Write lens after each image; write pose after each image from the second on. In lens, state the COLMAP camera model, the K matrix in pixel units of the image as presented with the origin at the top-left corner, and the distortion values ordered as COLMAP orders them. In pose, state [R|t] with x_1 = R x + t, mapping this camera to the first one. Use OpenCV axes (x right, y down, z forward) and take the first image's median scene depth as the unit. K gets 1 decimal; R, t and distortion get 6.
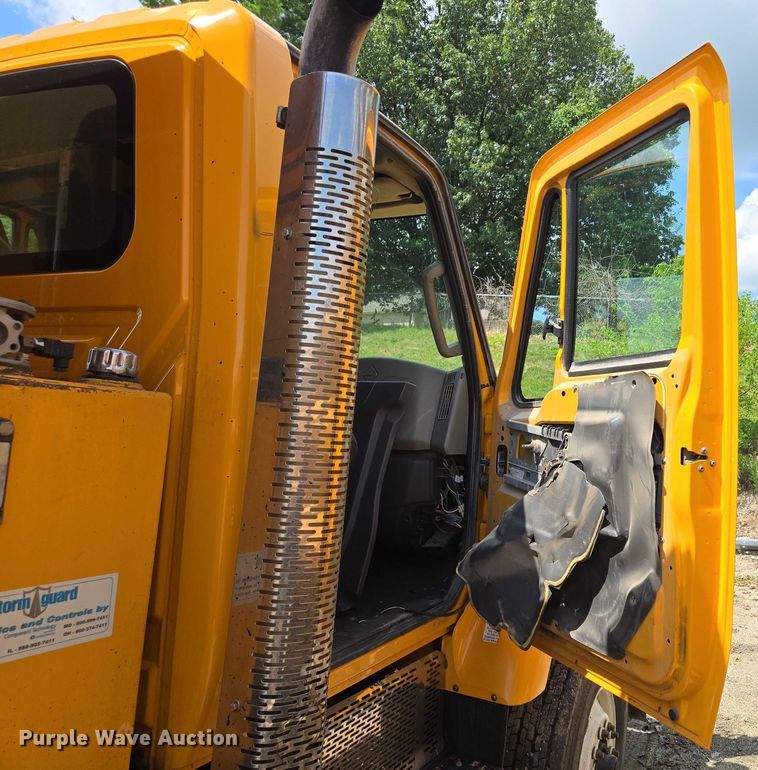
lens RADIAL K [[815.7, 0, 379.0], [0, 815.7, 385.0], [0, 0, 1]] dist [0.122608, -0.026992]
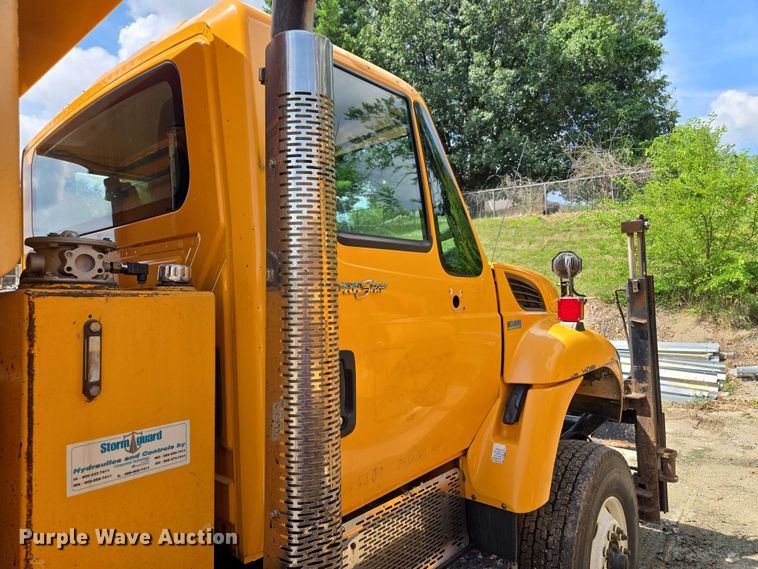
lens RADIAL K [[511.0, 0, 379.0], [0, 511.0, 284.5], [0, 0, 1]] dist [0.123650, -0.067589]
pose [[0.946826, -0.094430, -0.307577, 0.284561], [0.103805, 0.994496, 0.014227, 0.015037], [0.304541, -0.045398, 0.951417, 0.247678]]
